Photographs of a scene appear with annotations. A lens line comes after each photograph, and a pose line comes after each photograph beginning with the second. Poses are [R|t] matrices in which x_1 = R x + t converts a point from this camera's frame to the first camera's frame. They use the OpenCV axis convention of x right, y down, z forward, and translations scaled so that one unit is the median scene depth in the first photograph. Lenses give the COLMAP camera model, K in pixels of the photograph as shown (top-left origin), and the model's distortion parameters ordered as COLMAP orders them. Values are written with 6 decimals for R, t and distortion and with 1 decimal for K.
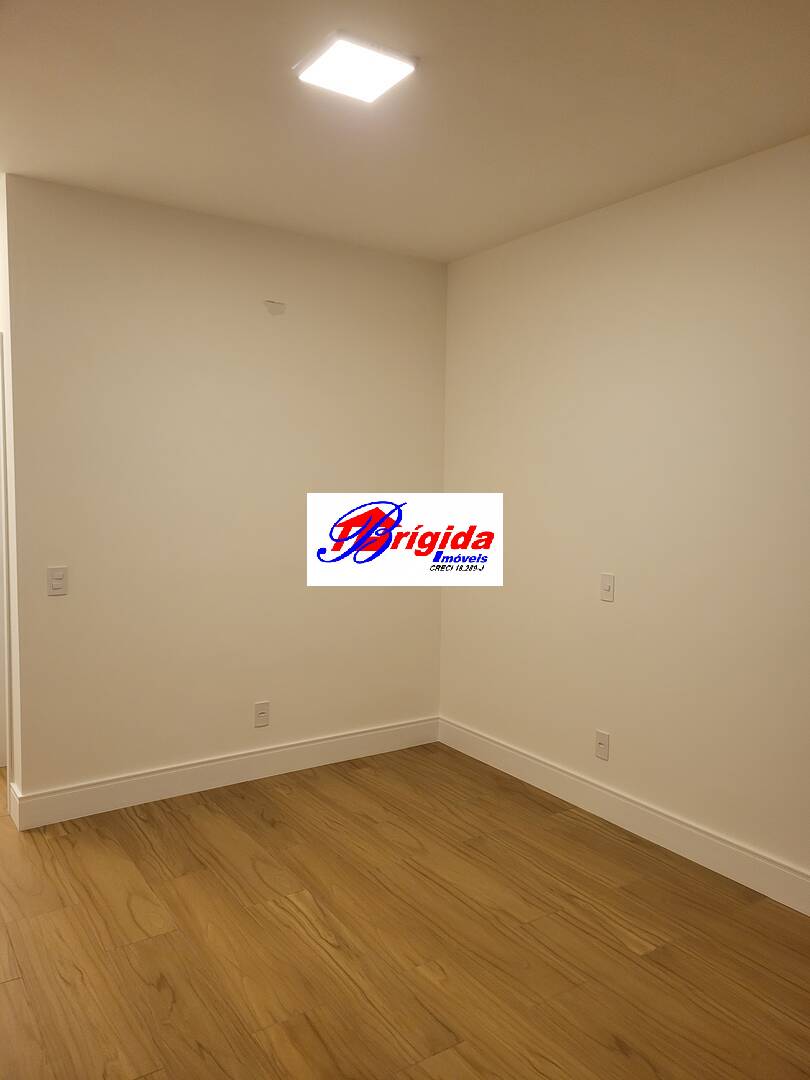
lens RADIAL K [[802.7, 0, 414.3], [0, 802.7, 552.8], [0, 0, 1]] dist [0.054736, -0.048478]
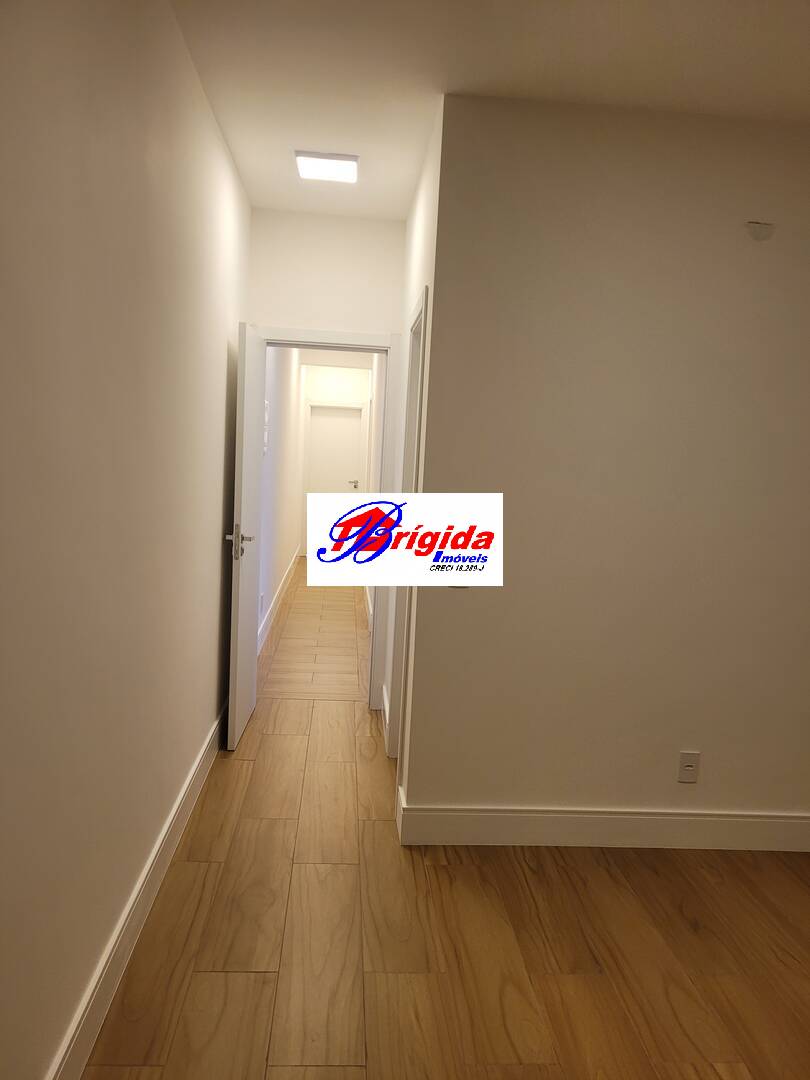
lens RADIAL K [[802.7, 0, 414.3], [0, 802.7, 552.8], [0, 0, 1]] dist [0.054736, -0.048478]
pose [[0.867800, 0.087841, -0.489088, -0.071939], [-0.080895, 0.996095, 0.035367, -0.012045], [0.490285, 0.008873, 0.871517, 0.249839]]
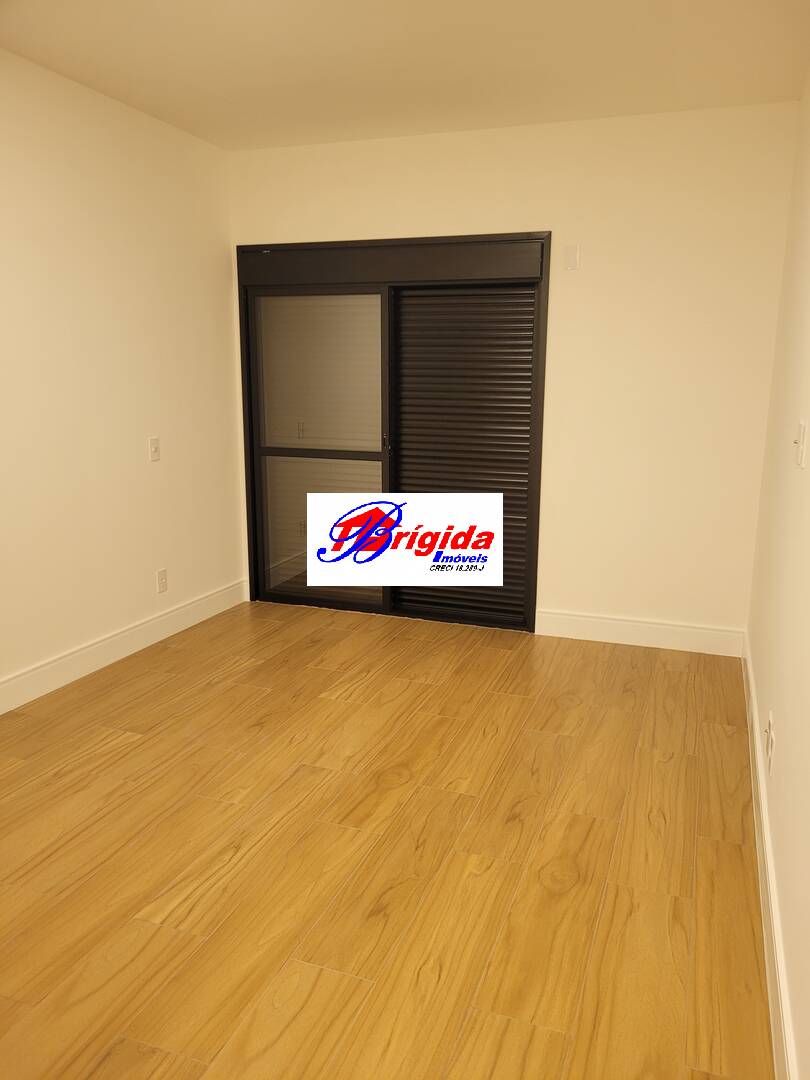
lens RADIAL K [[802.7, 0, 414.3], [0, 802.7, 552.8], [0, 0, 1]] dist [0.054736, -0.048478]
pose [[-0.576013, -0.196636, 0.793438, -0.764866], [0.050807, 0.960148, 0.274836, -0.088524], [-0.815860, 0.198621, -0.543067, 1.074503]]
